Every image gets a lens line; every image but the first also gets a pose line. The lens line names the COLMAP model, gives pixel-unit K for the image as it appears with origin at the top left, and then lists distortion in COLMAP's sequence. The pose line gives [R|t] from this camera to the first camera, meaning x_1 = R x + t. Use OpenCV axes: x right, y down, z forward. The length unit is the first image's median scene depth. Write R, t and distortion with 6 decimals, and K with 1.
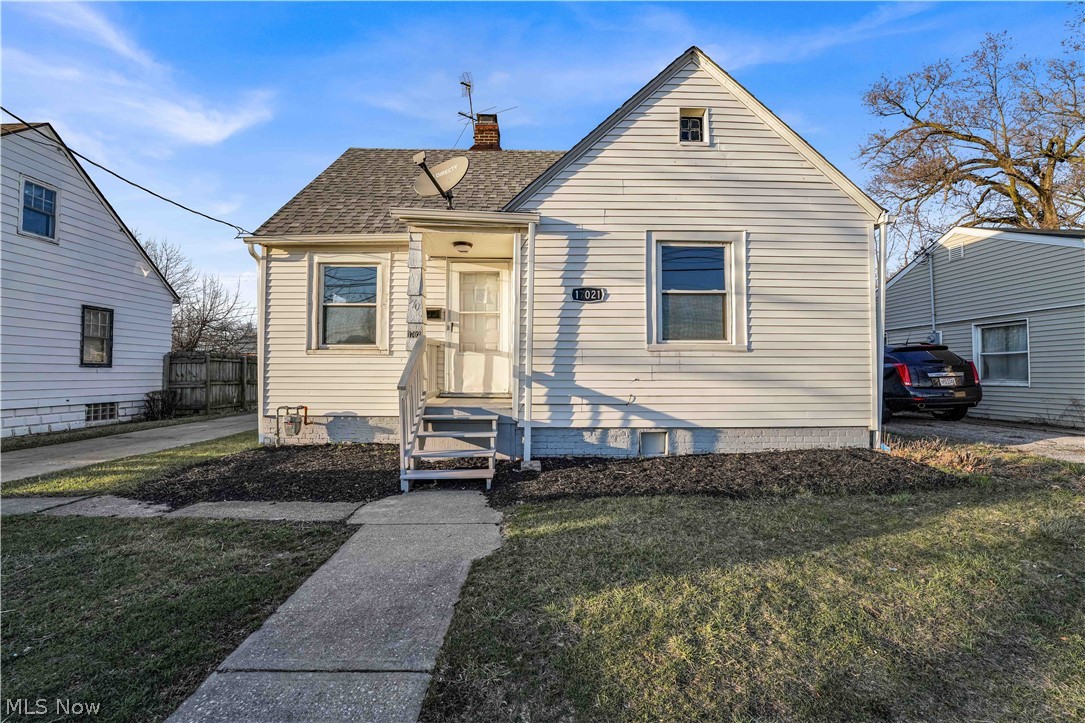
lens RADIAL K [[438.2, 0, 543.7], [0, 438.2, 364.5], [0, 0, 1]] dist [-0.020920, -0.000102]
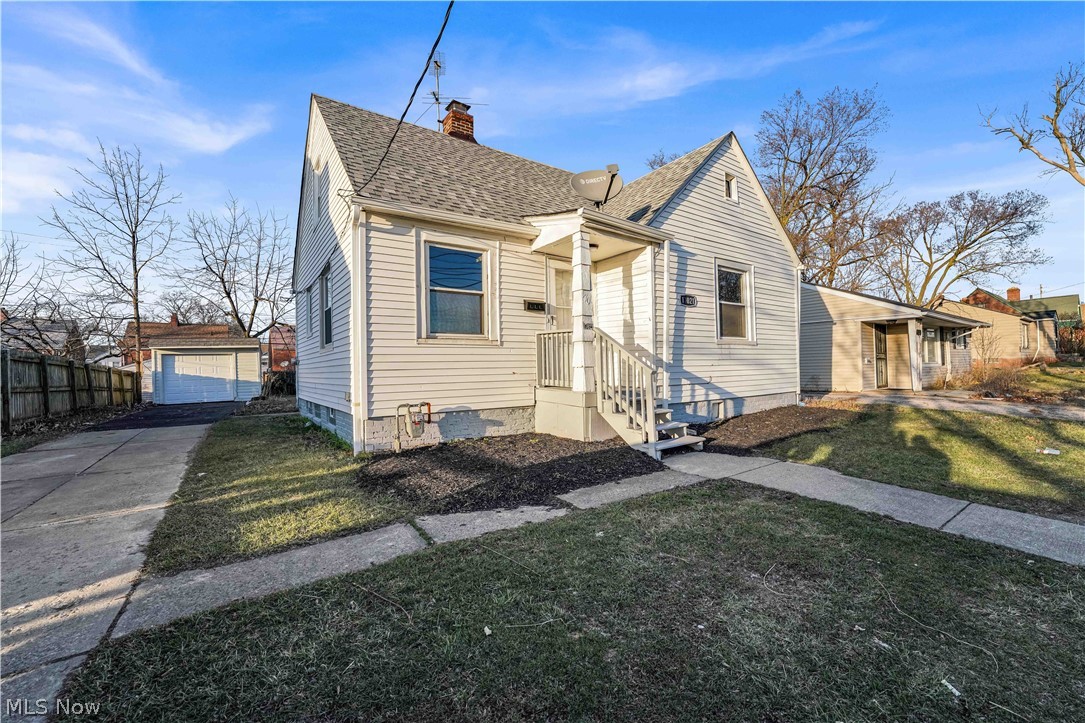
lens RADIAL K [[438.2, 0, 541.8], [0, 438.2, 362.4], [0, 0, 1]] dist [-0.020920, -0.000102]
pose [[0.830530, -0.010898, 0.556867, -0.979061], [0.008771, 0.999940, 0.006488, 0.012477], [-0.556904, -0.000504, 0.830577, 0.155711]]
